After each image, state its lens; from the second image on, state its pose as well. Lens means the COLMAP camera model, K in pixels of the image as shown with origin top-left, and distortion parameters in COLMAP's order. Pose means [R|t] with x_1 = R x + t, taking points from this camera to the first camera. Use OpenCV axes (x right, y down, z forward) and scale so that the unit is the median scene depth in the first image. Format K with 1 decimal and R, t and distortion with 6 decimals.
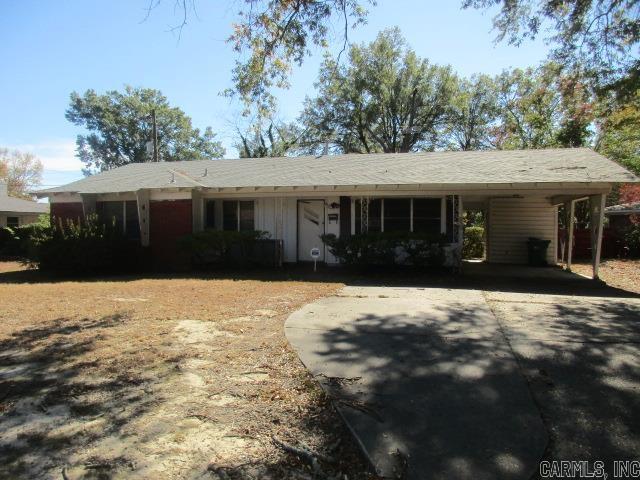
lens RADIAL K [[480.1, 0, 319.1], [0, 480.1, 240.7], [0, 0, 1]] dist [-0.043638, 0.015725]
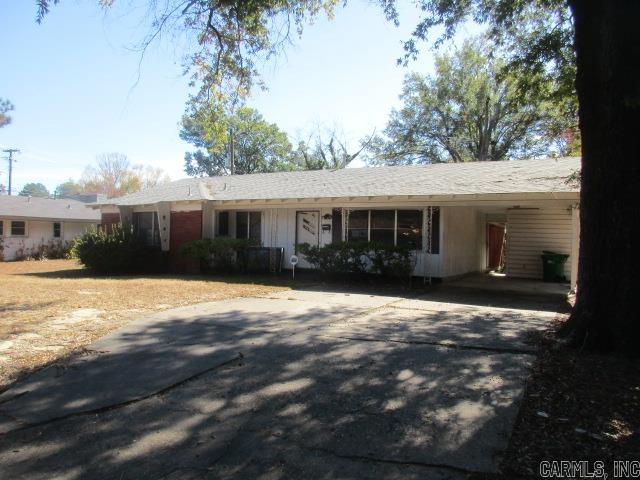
lens RADIAL K [[480.1, 0, 322.7], [0, 480.1, 243.5], [0, 0, 1]] dist [-0.043638, 0.015725]
pose [[0.971629, 0.017694, -0.235848, 0.126182], [-0.021506, 0.999676, -0.013603, 0.000521], [0.235531, 0.018289, 0.971695, -0.017269]]
